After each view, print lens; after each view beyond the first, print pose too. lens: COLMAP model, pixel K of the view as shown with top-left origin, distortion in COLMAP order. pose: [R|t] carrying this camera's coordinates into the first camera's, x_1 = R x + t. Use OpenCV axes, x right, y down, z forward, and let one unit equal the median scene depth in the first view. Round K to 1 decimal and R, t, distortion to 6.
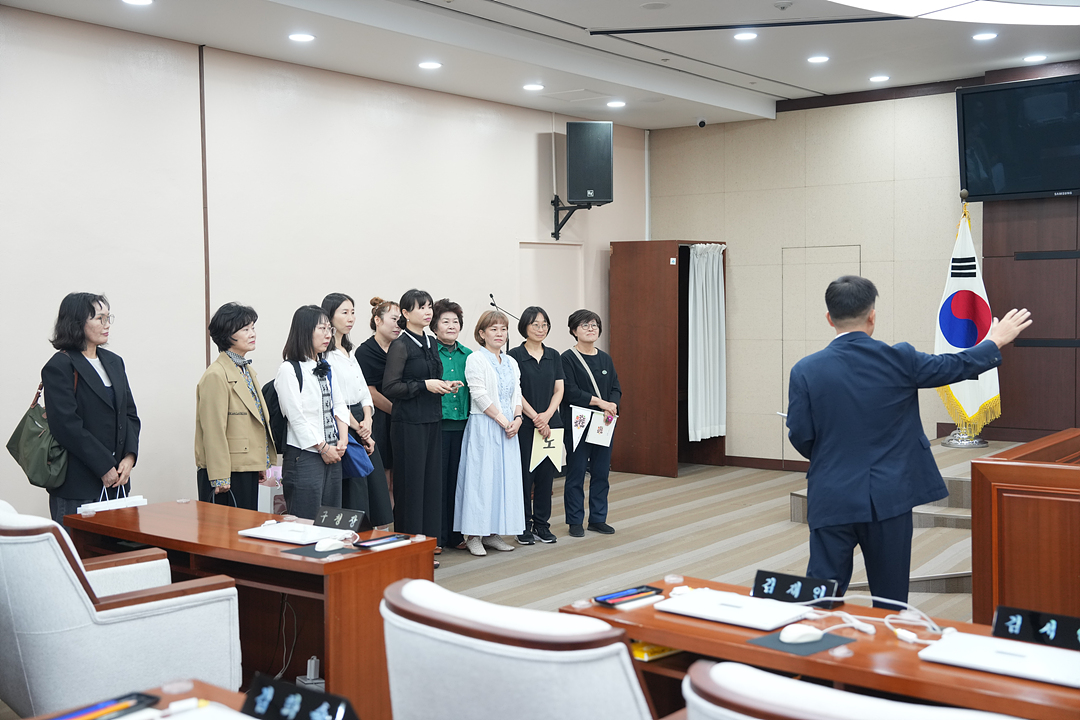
lens RADIAL K [[1278.9, 0, 540.3], [0, 1278.9, 363.2], [0, 0, 1]] dist [0.121386, 0.000000]
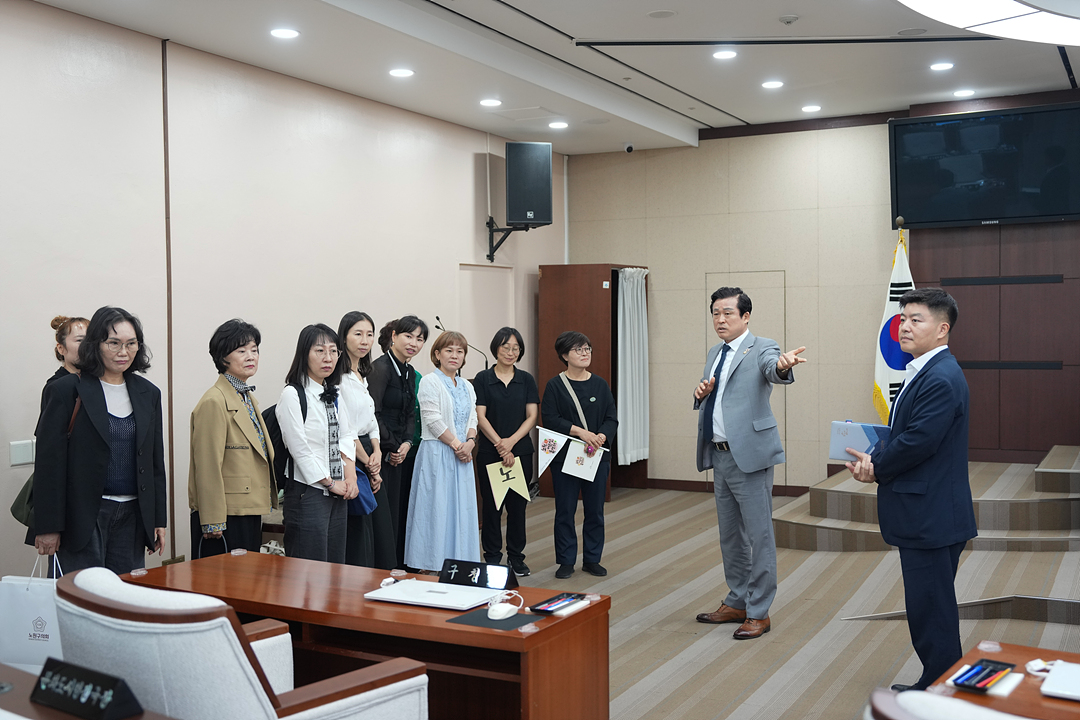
lens RADIAL K [[1192.2, 0, 539.5], [0, 1192.2, 367.9], [0, 0, 1]] dist [0.054556, 0.000000]
pose [[0.986806, -0.005013, 0.161827, -0.130064], [0.007858, 0.999826, -0.016940, 0.000676], [-0.161714, 0.017988, 0.986674, 0.124398]]
